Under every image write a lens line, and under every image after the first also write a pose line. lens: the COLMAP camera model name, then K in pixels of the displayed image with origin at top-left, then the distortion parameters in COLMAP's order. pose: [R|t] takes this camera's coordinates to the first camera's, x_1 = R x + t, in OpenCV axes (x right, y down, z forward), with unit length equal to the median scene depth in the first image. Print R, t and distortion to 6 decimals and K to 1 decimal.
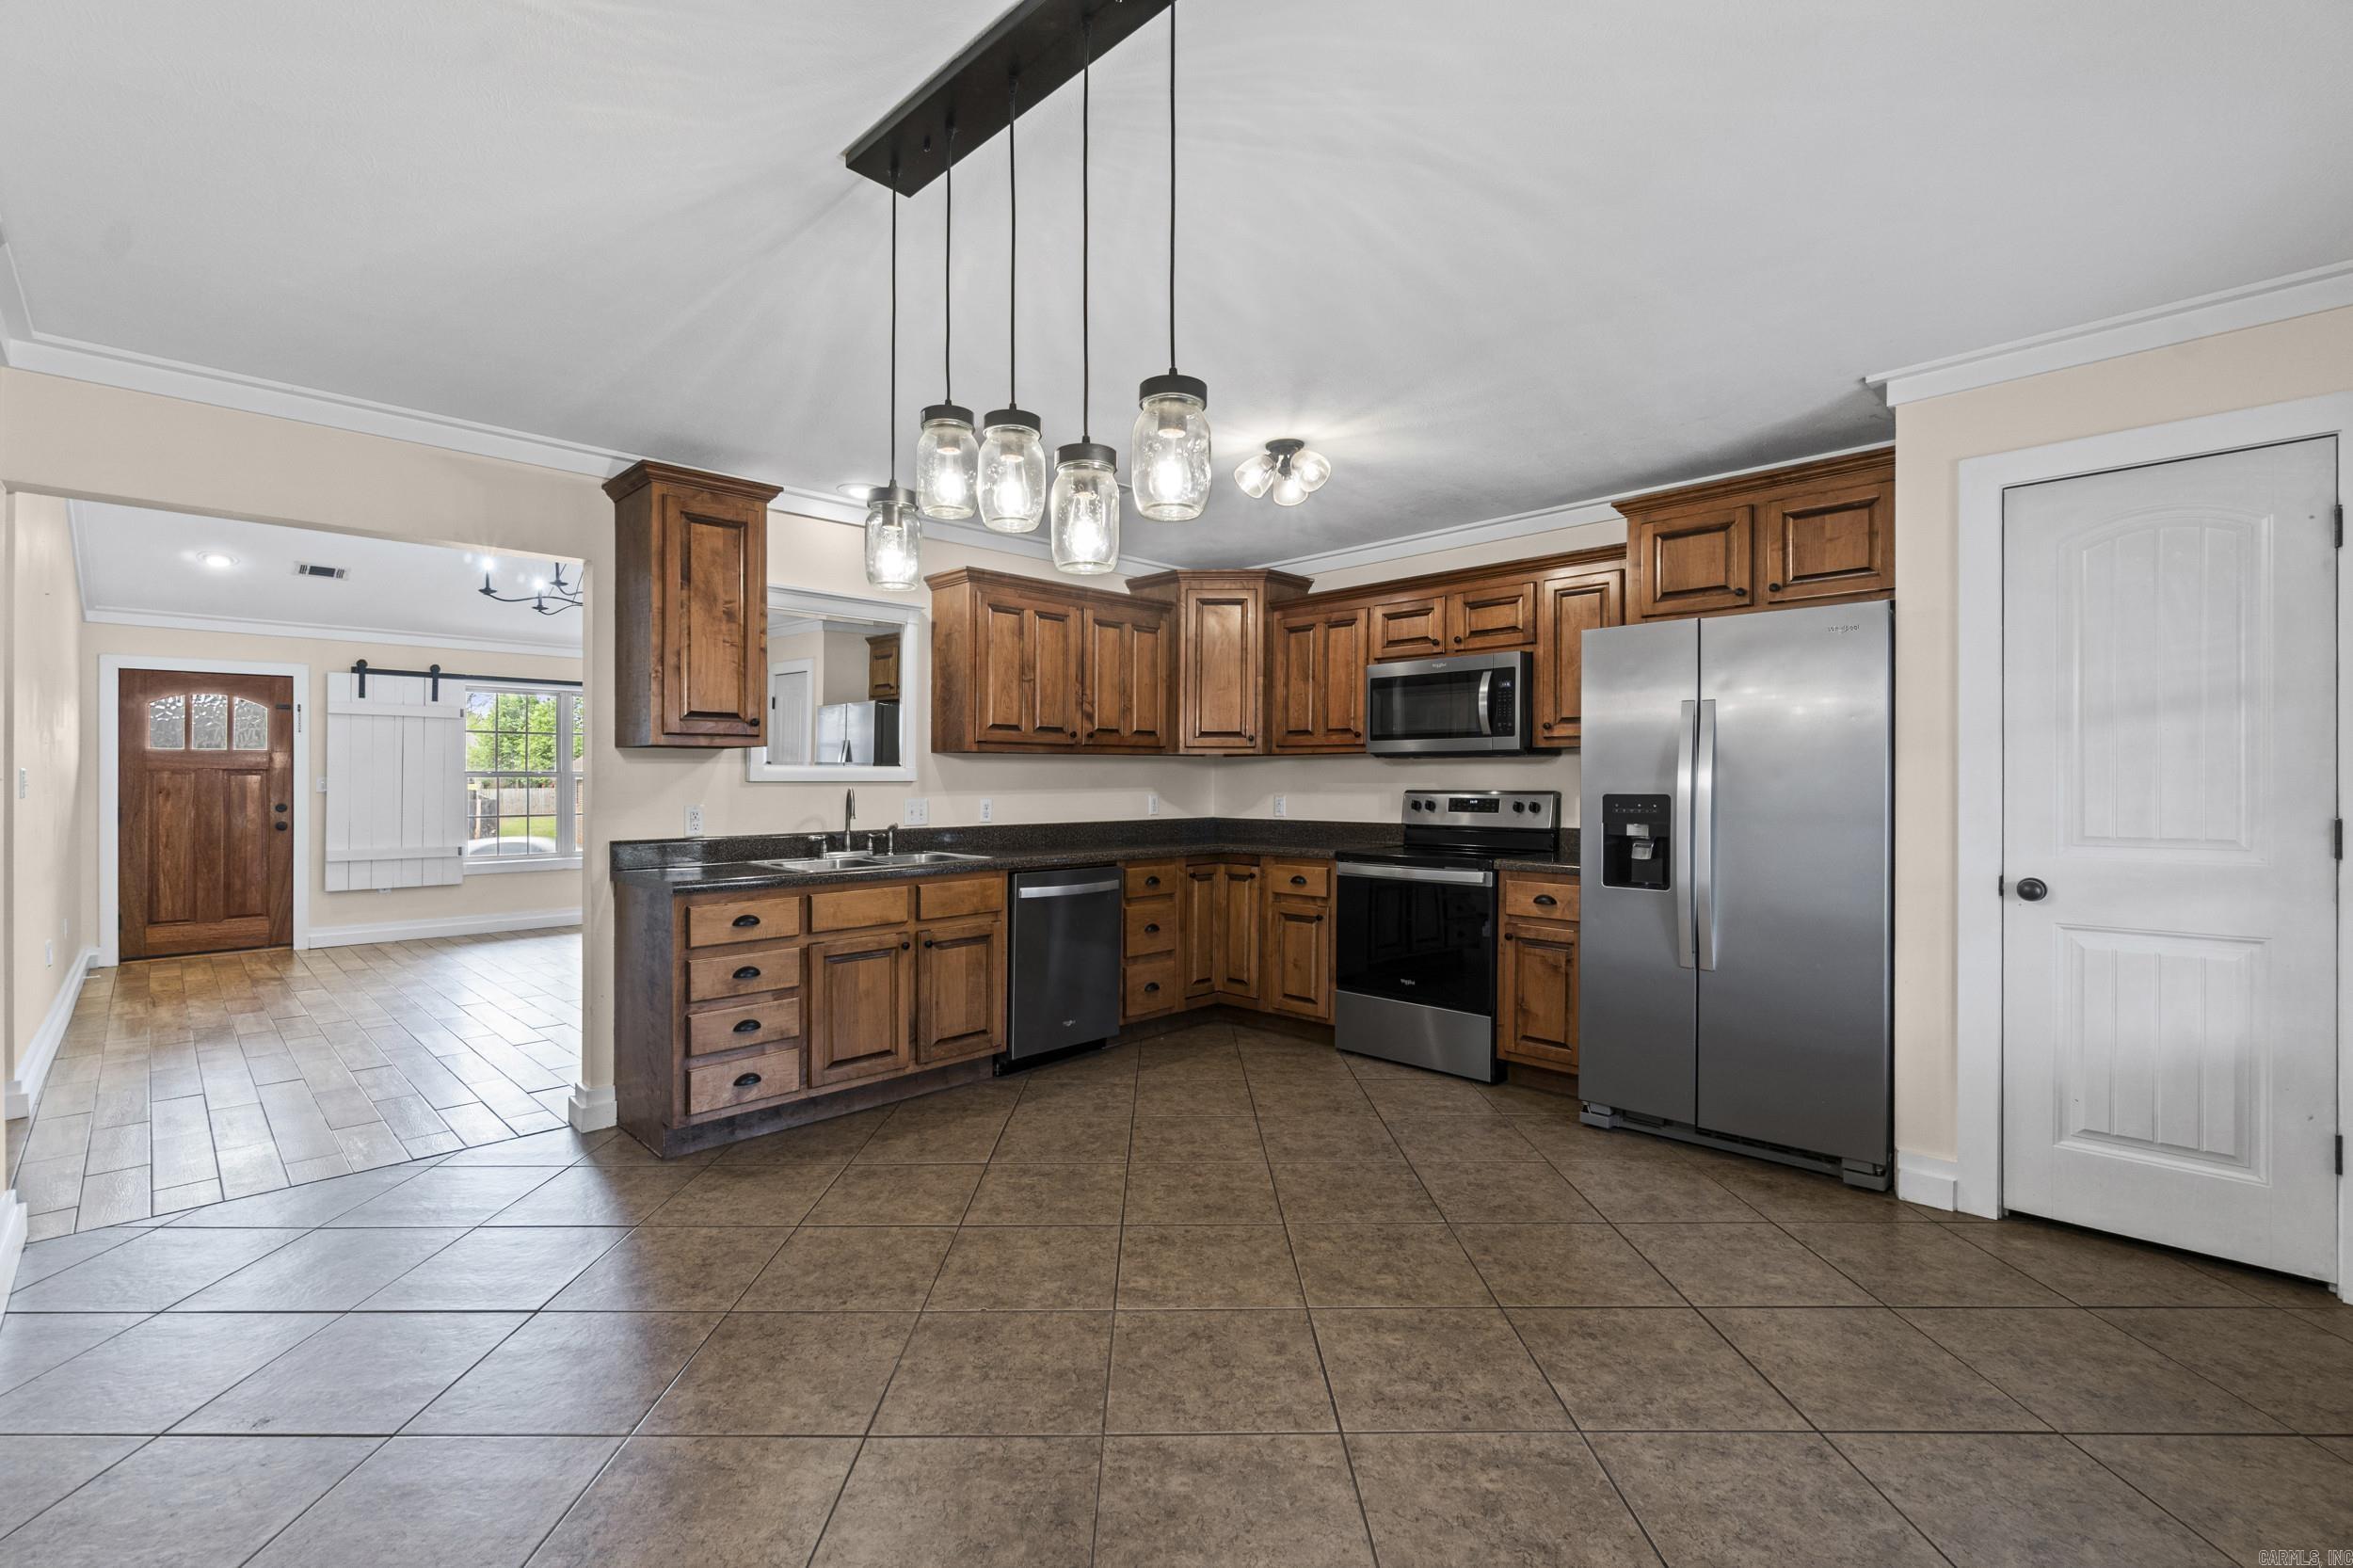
lens RADIAL K [[1020.4, 0, 1157.8], [0, 1020.4, 778.2], [0, 0, 1]] dist [-0.001300, -0.000613]
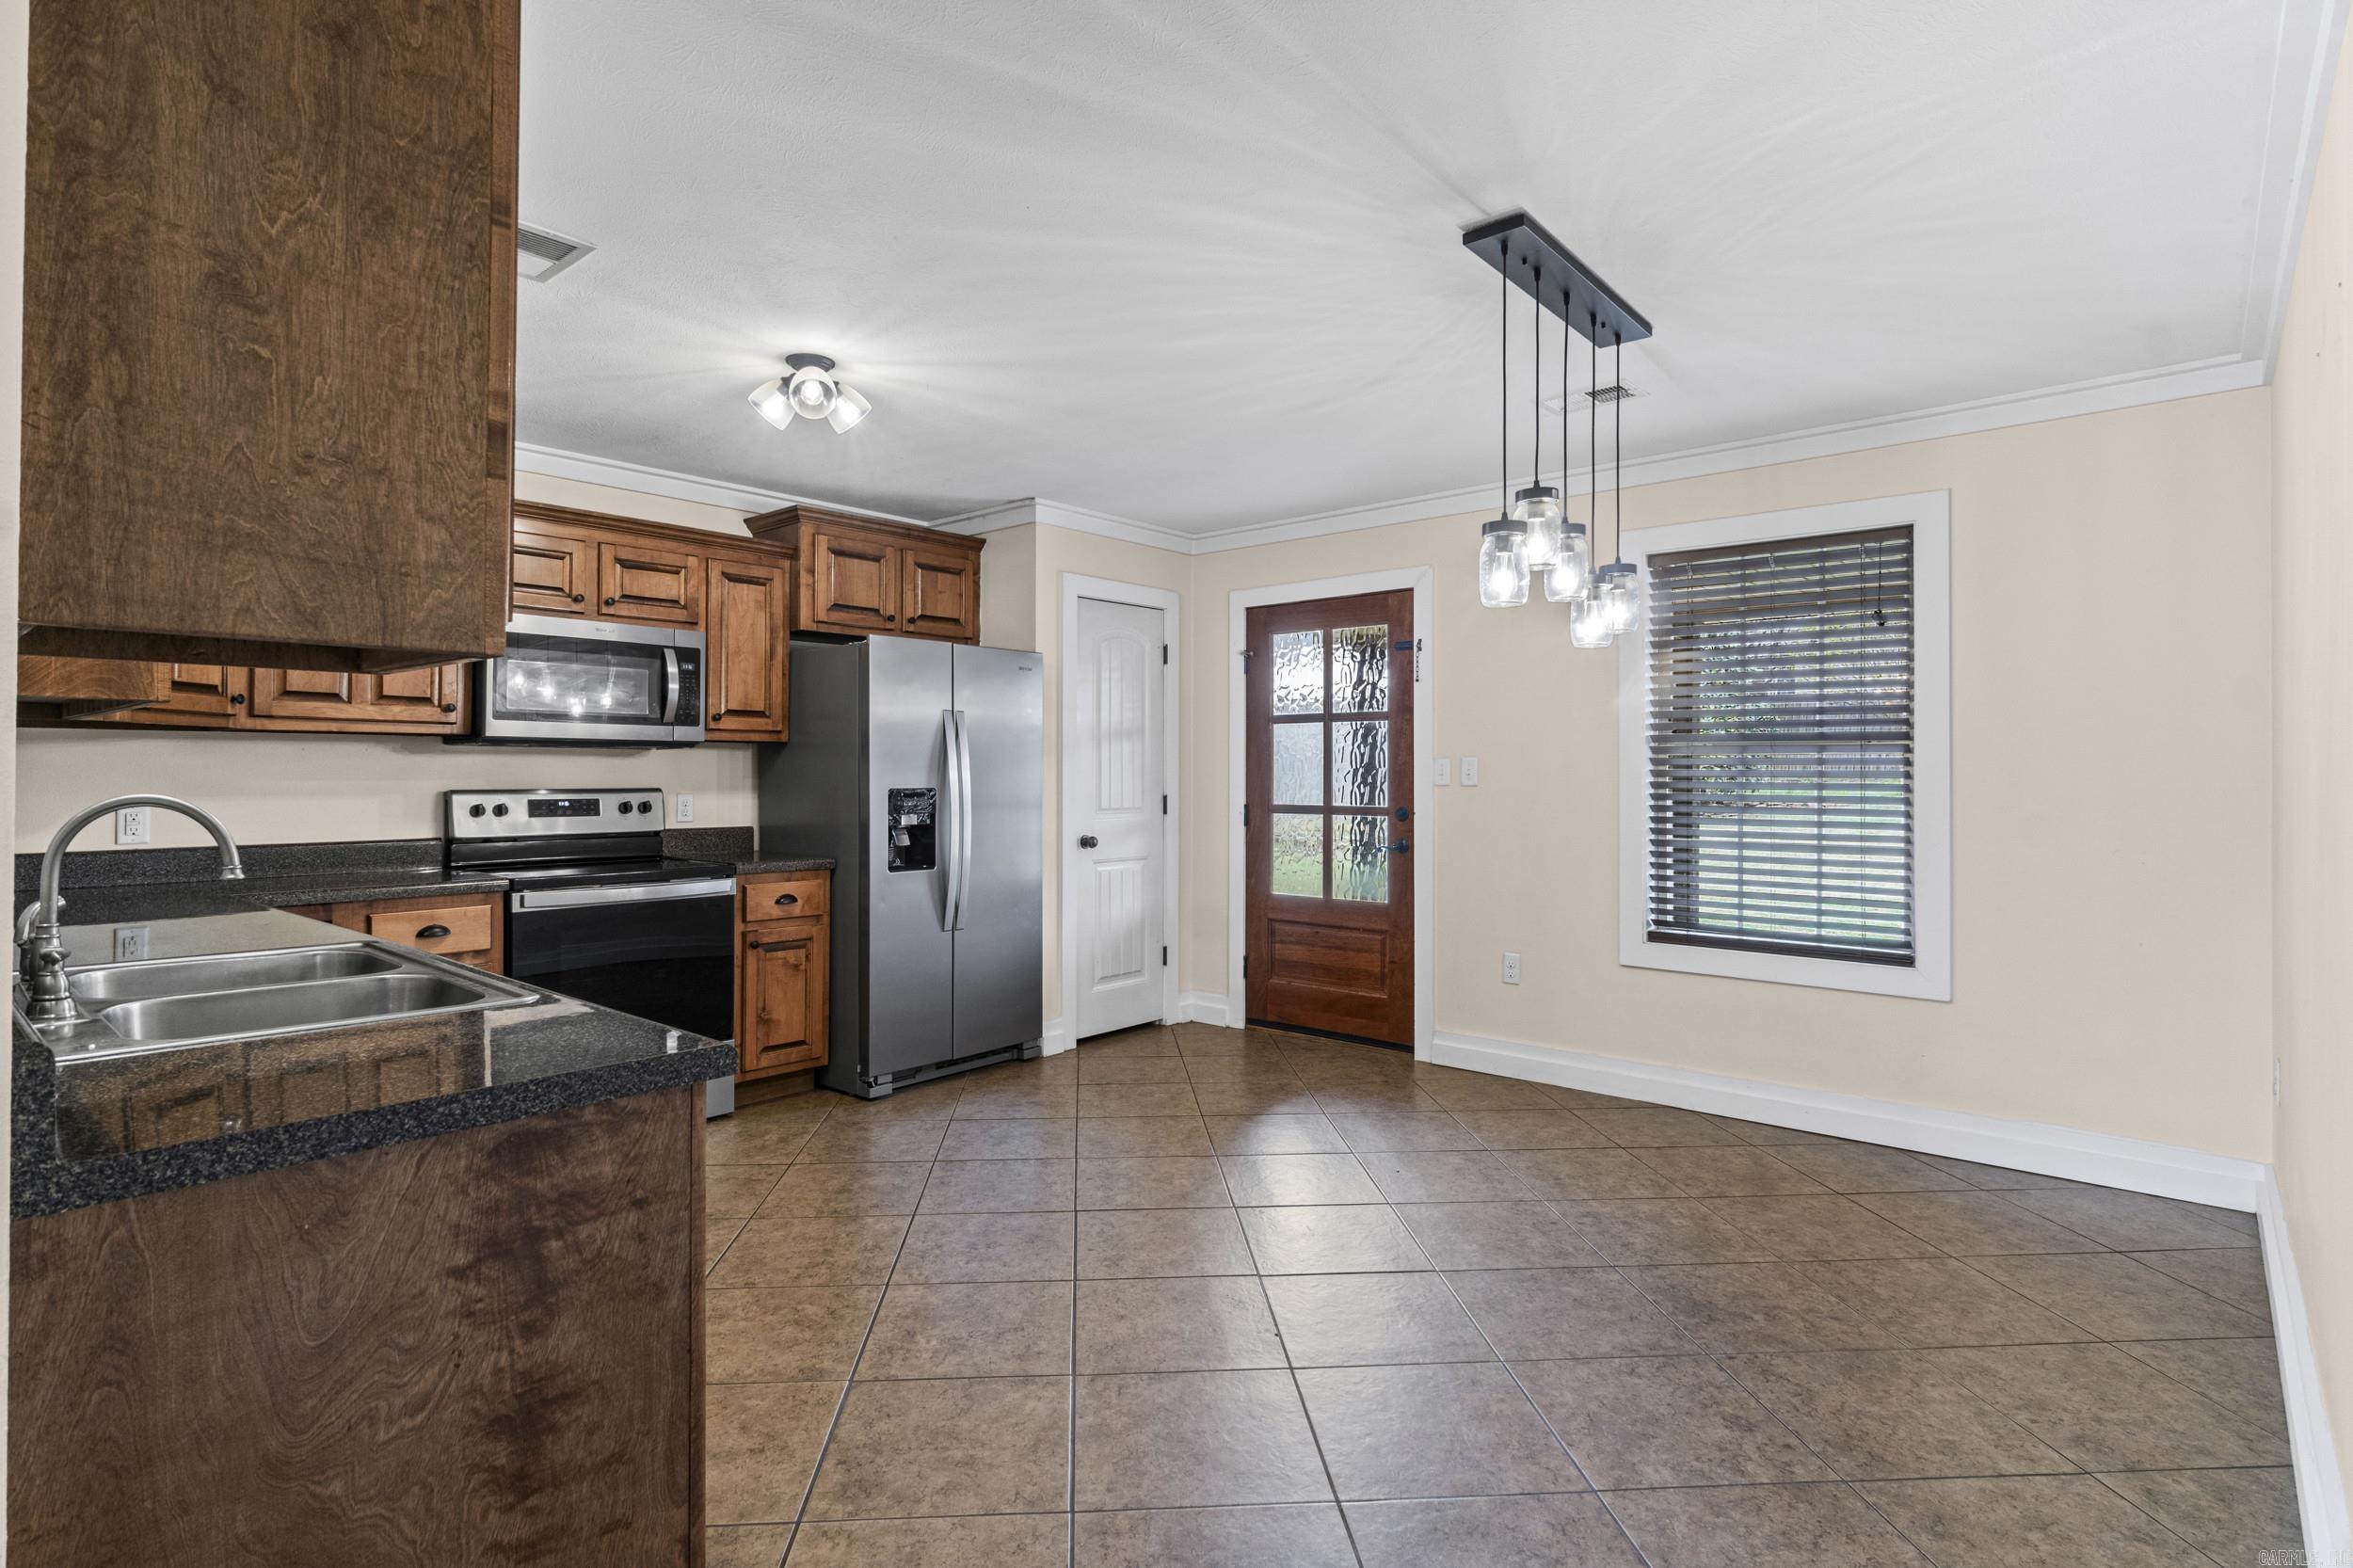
lens RADIAL K [[1193.4, 0, 1158.3], [0, 1193.4, 778.6], [0, 0, 1]] dist [-0.018902, 0.000826]
pose [[-0.080420, -0.000802, 0.996761, -0.858674], [-0.000192, 1.000000, 0.000790, 0.003978], [-0.996761, -0.000128, -0.080420, 0.817708]]
